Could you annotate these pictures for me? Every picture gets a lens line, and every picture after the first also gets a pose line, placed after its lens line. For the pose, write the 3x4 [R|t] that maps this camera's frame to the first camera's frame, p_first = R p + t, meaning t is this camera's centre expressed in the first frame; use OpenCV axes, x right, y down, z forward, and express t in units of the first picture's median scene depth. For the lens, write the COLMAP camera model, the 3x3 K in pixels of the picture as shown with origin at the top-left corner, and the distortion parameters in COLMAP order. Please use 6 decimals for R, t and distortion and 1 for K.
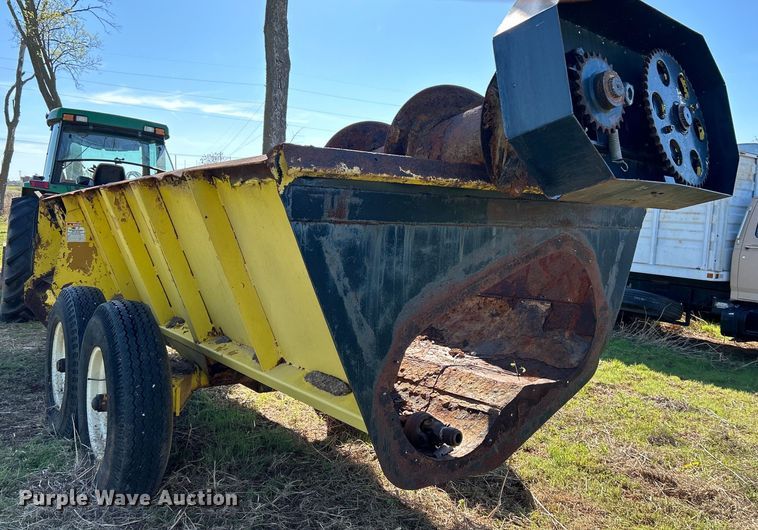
lens RADIAL K [[638.0, 0, 378.9], [0, 638.0, 258.9], [0, 0, 1]] dist [0.107117, -0.011832]
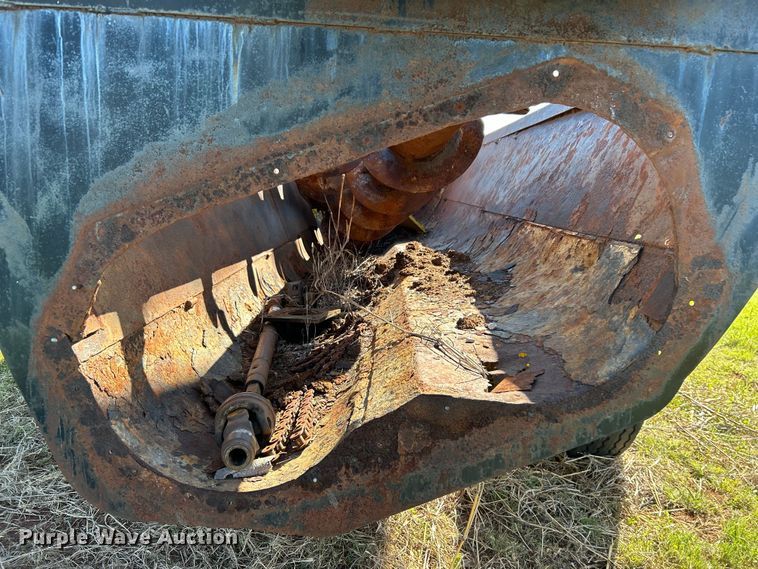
lens RADIAL K [[564.0, 0, 376.0], [0, 564.0, 282.6], [0, 0, 1]] dist [0.063485, -0.069343]
pose [[0.805523, 0.132223, -0.577625, 0.505932], [-0.076100, 0.989799, 0.120447, 0.081665], [0.587658, -0.053066, 0.807367, 0.768664]]
